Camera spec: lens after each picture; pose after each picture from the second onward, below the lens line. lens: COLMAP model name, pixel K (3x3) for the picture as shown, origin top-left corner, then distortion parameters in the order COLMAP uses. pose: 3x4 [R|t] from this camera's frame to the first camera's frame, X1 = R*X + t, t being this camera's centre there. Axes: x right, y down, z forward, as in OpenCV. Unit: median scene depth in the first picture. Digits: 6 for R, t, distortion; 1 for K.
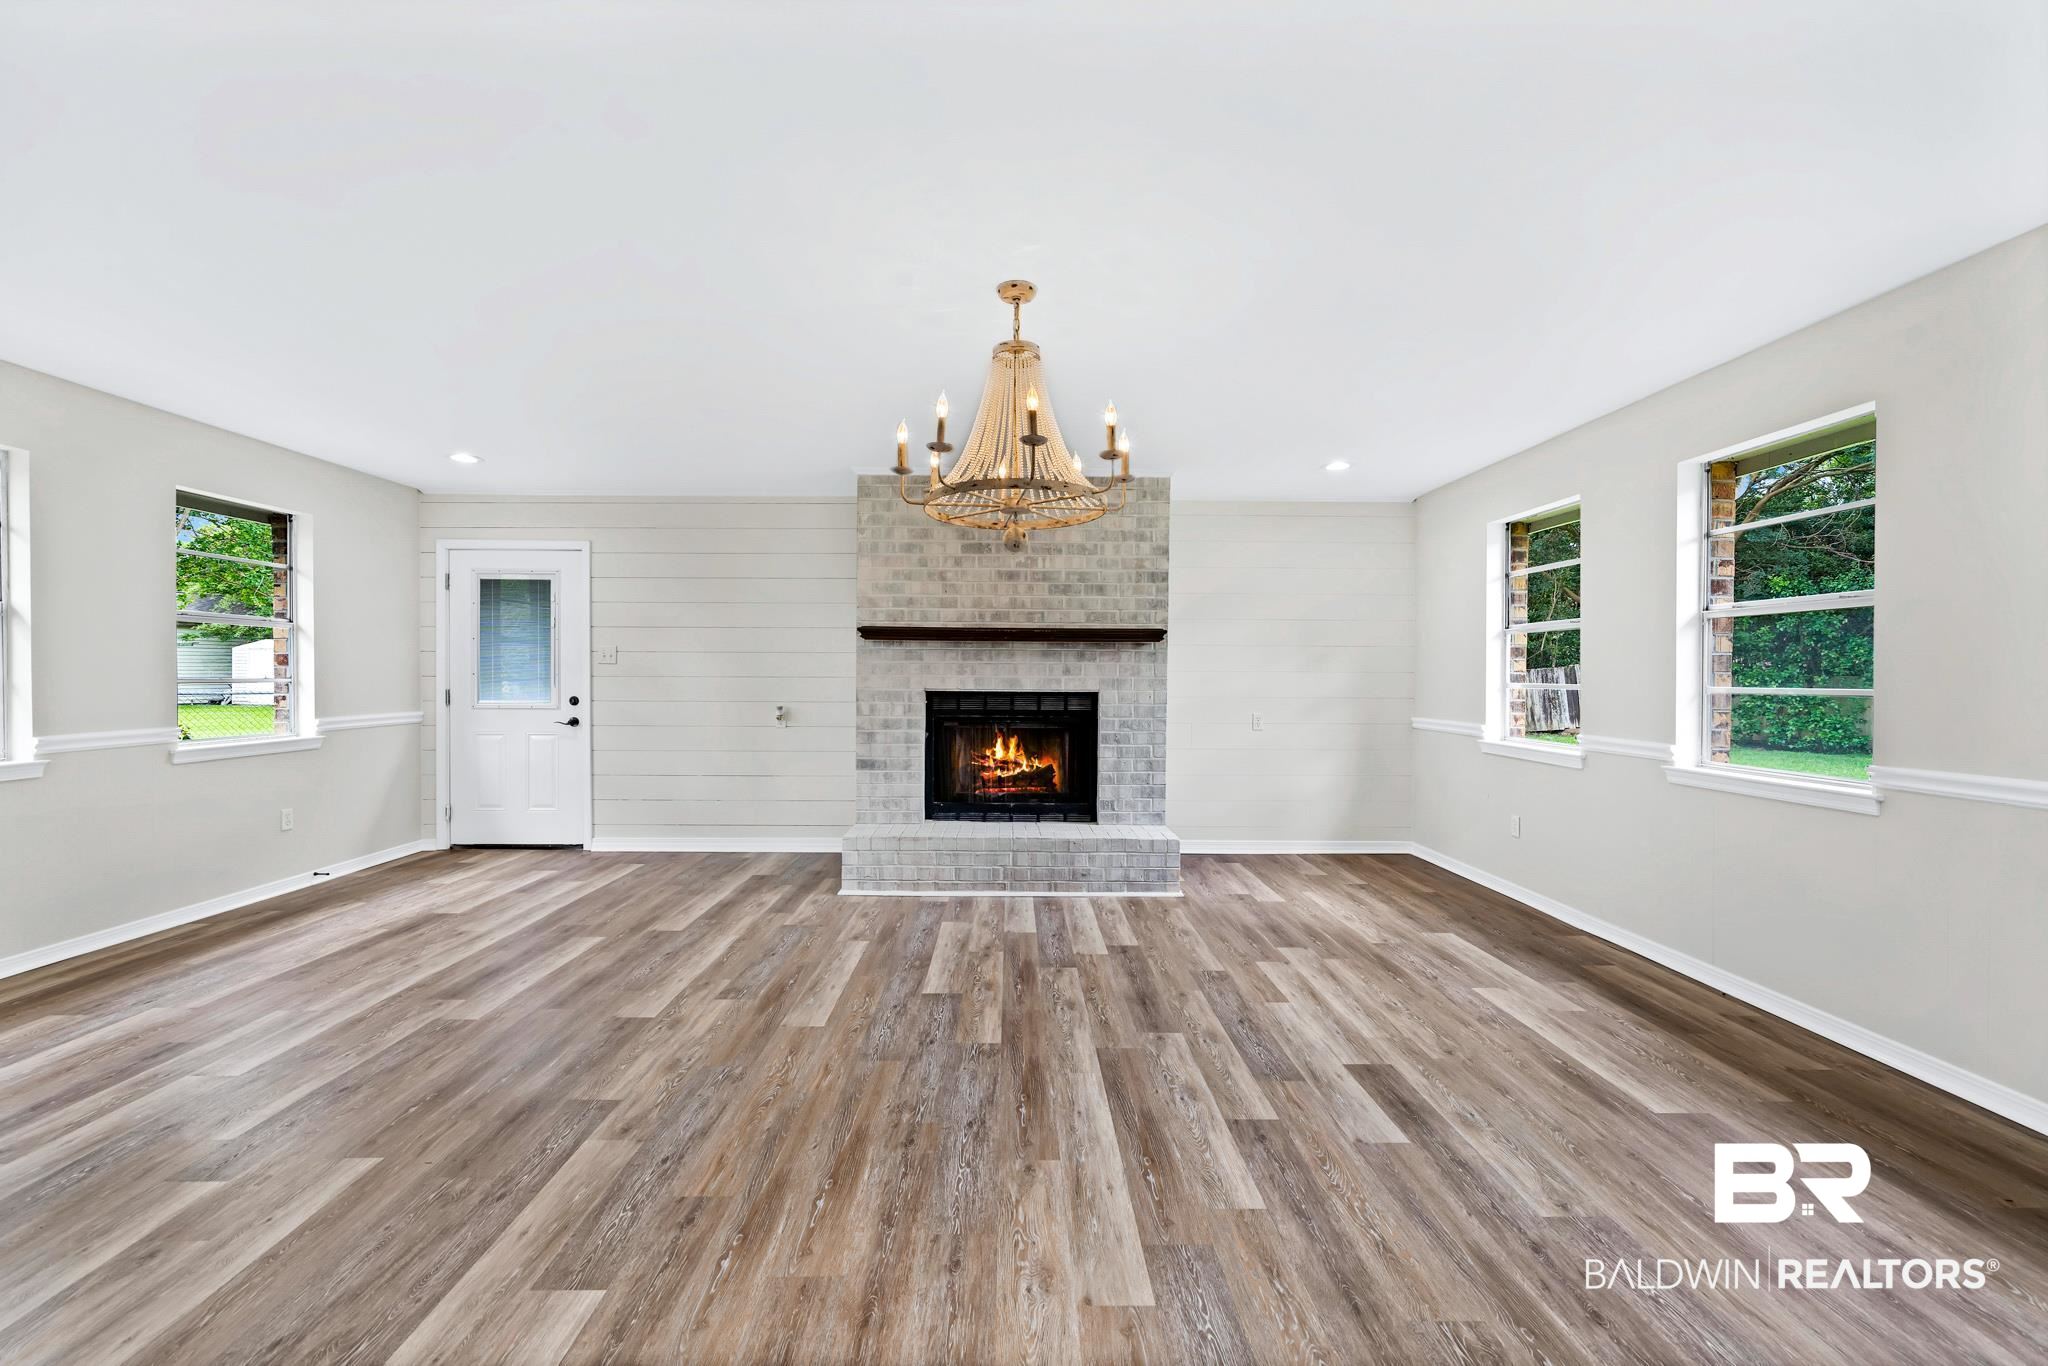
lens RADIAL K [[823.4, 0, 1015.0], [0, 823.4, 683.3], [0, 0, 1]] dist [0.000465, -0.000145]
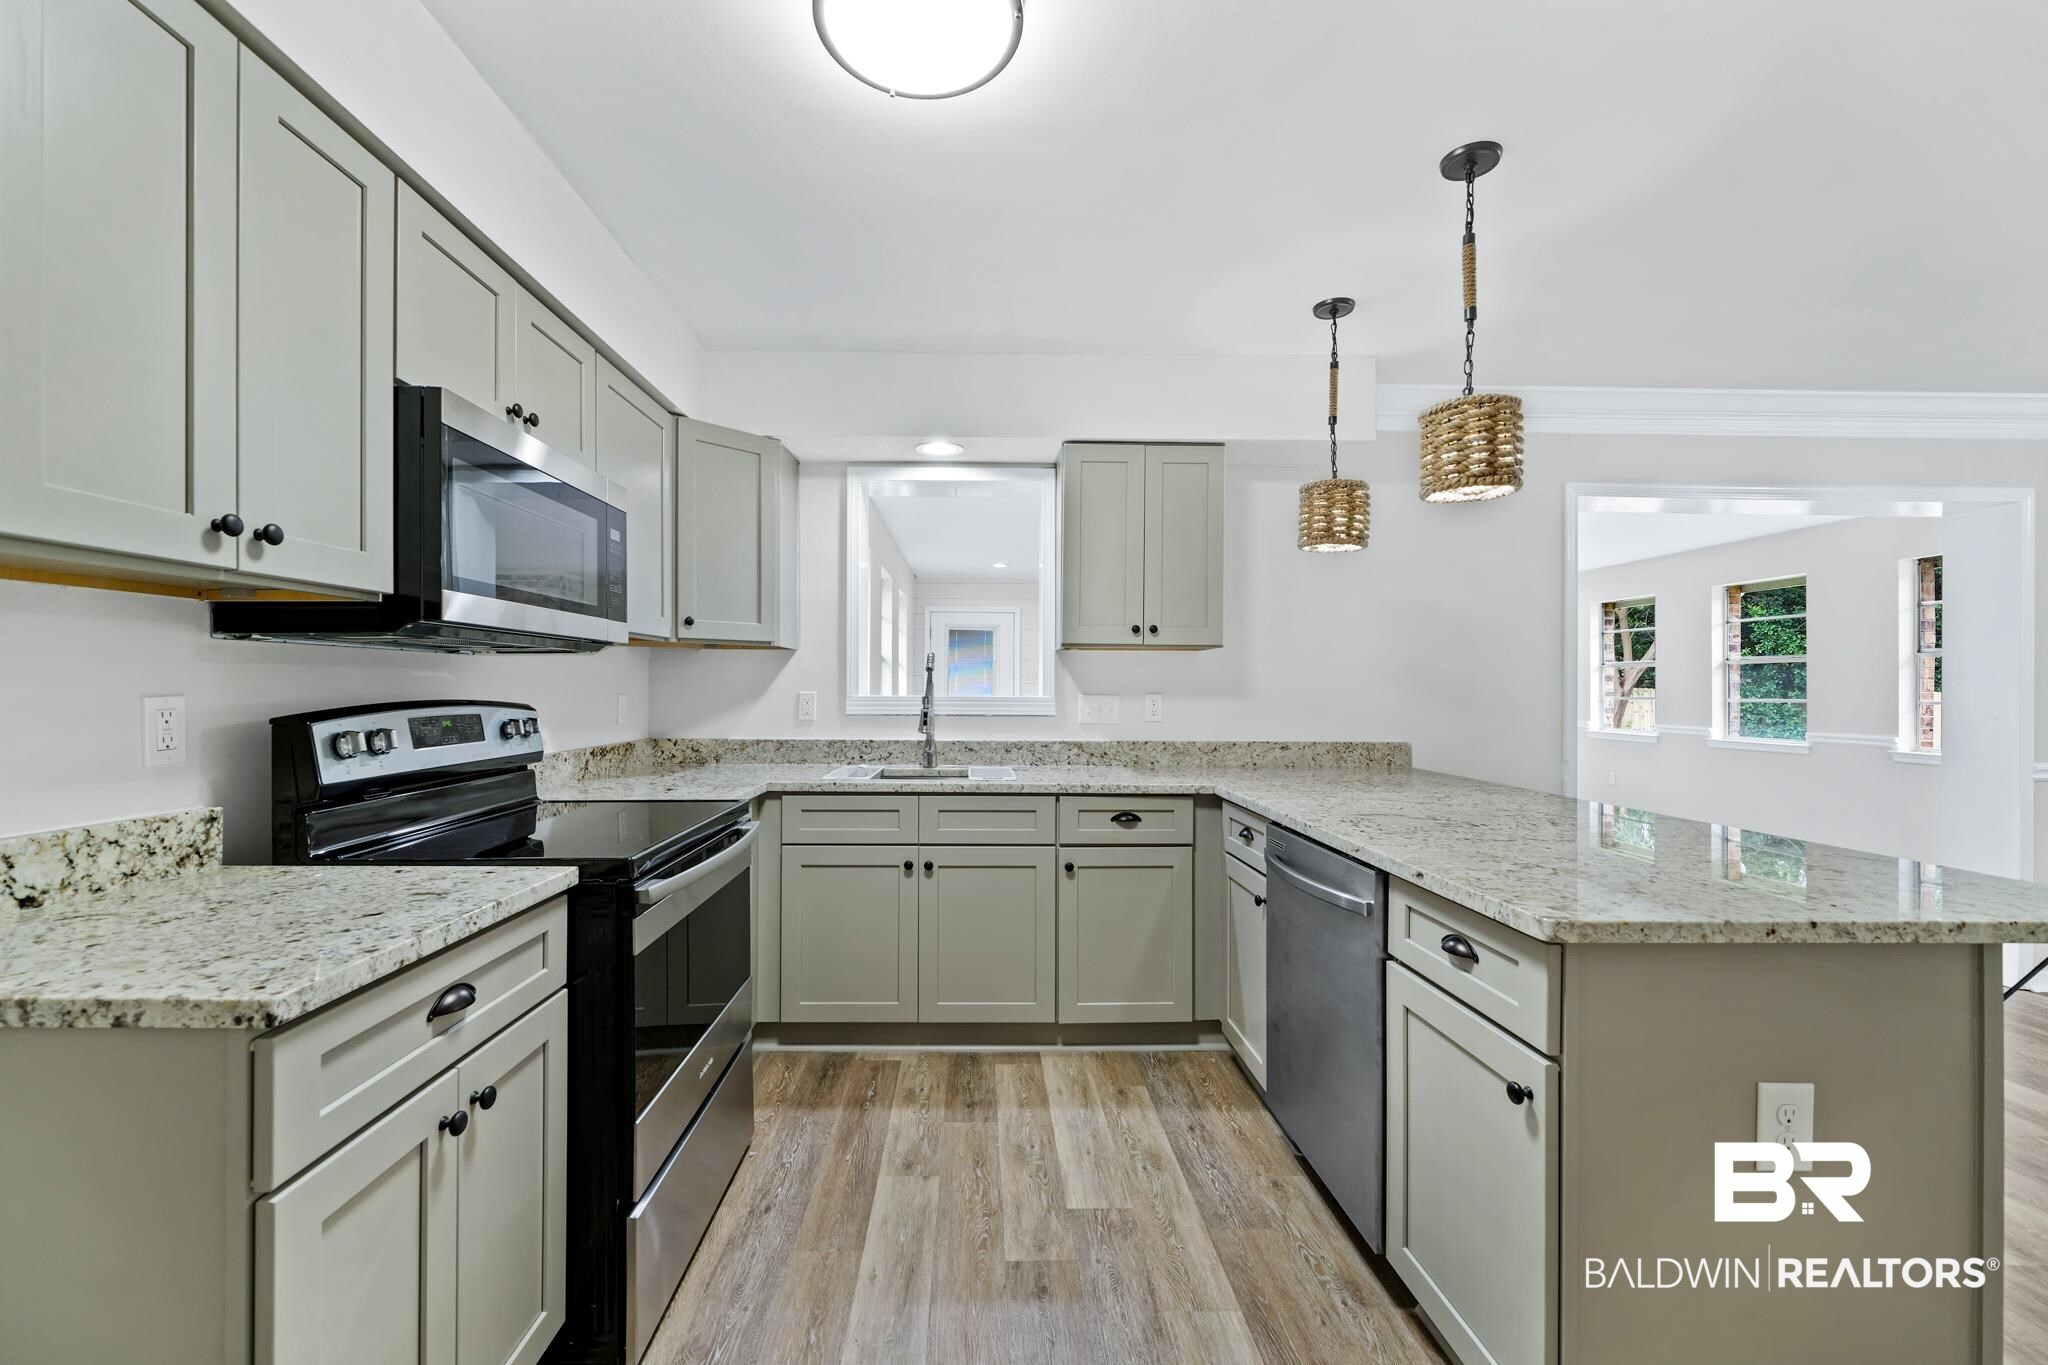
lens RADIAL K [[826.3, 0, 989.0], [0, 826.3, 686.4], [0, 0, 1]] dist [-0.000407, 0.000072]
pose [[0.999998, 0.001143, -0.001675, -0.659450], [-0.001159, 0.999954, -0.009507, -0.003649], [0.001664, 0.009509, 0.999953, -0.699382]]
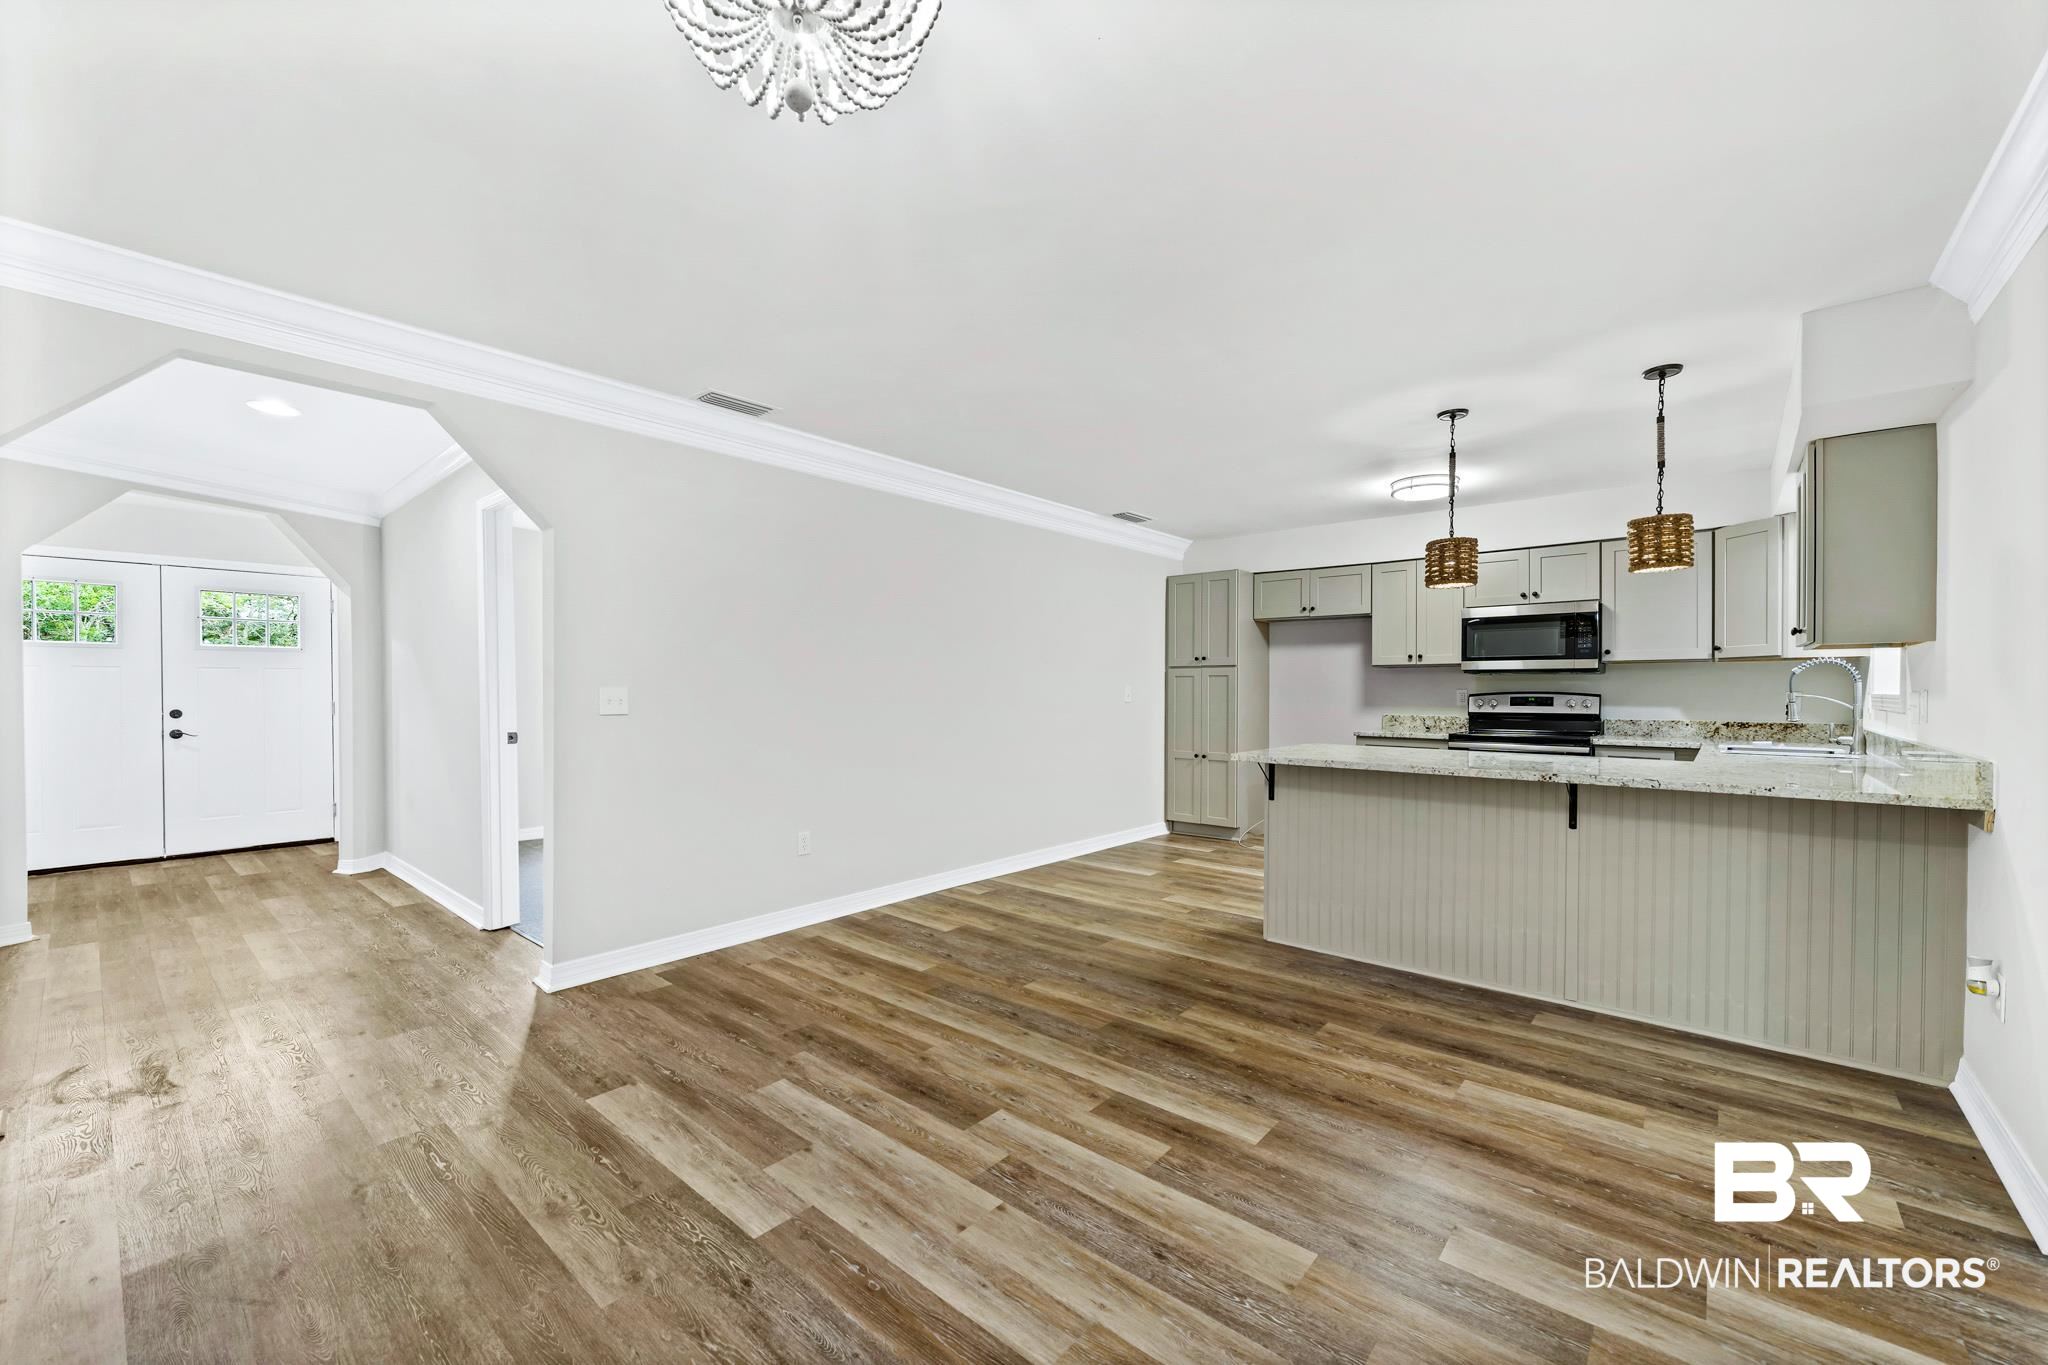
lens RADIAL K [[806.9, 0, 1025.4], [0, 806.9, 692.9], [0, 0, 1]] dist [-0.002727, -0.000141]
pose [[-0.661126, 0.000056, -0.750275, 0.385243], [-0.009217, 0.999924, 0.008197, -0.001391], [0.750218, 0.012334, -0.661075, -0.112460]]
